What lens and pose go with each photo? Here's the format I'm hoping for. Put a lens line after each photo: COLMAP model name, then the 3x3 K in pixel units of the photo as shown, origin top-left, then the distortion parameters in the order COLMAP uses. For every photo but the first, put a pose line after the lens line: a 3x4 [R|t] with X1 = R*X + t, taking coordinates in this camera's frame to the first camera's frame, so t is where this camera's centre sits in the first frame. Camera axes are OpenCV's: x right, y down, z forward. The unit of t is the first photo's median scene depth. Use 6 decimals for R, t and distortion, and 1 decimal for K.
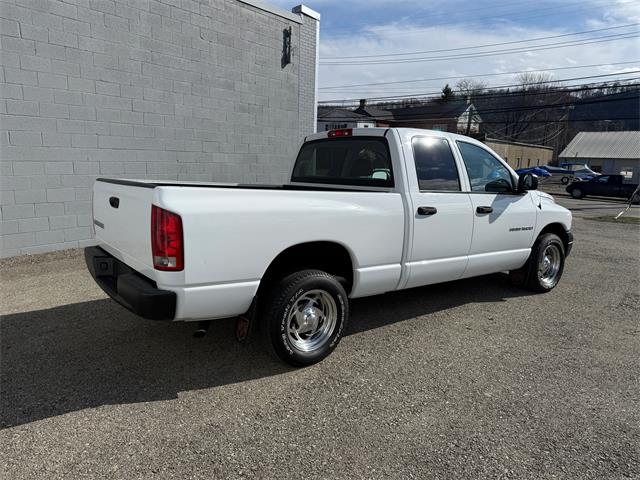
lens RADIAL K [[448.5, 0, 318.3], [0, 448.5, 241.9], [0, 0, 1]] dist [0.031028, -0.037976]
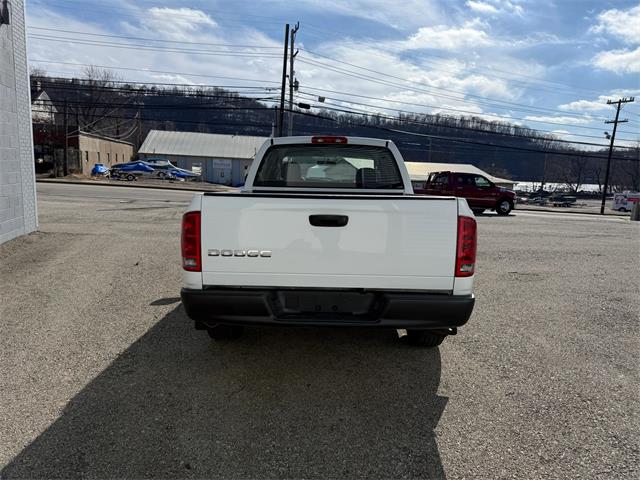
lens RADIAL K [[448.5, 0, 318.3], [0, 448.5, 241.9], [0, 0, 1]] dist [0.031028, -0.037976]
pose [[0.618120, -0.128519, 0.775507, -0.741146], [0.118985, 0.990474, 0.069307, -0.071255], [-0.777027, 0.049434, 0.627524, 0.325241]]
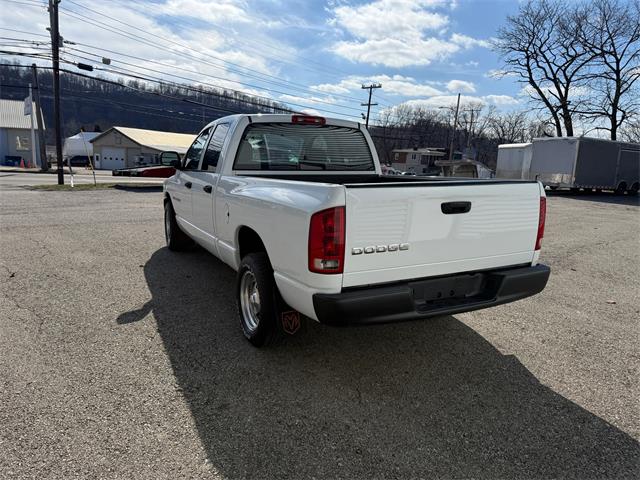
lens RADIAL K [[449.5, 0, 318.2], [0, 449.5, 239.9], [0, 0, 1]] dist [0.039085, -0.062026]
pose [[0.168743, -0.206754, 0.963731, -0.881274], [0.136564, 0.973226, 0.184880, -0.146243], [-0.976154, 0.100414, 0.192461, 0.727844]]
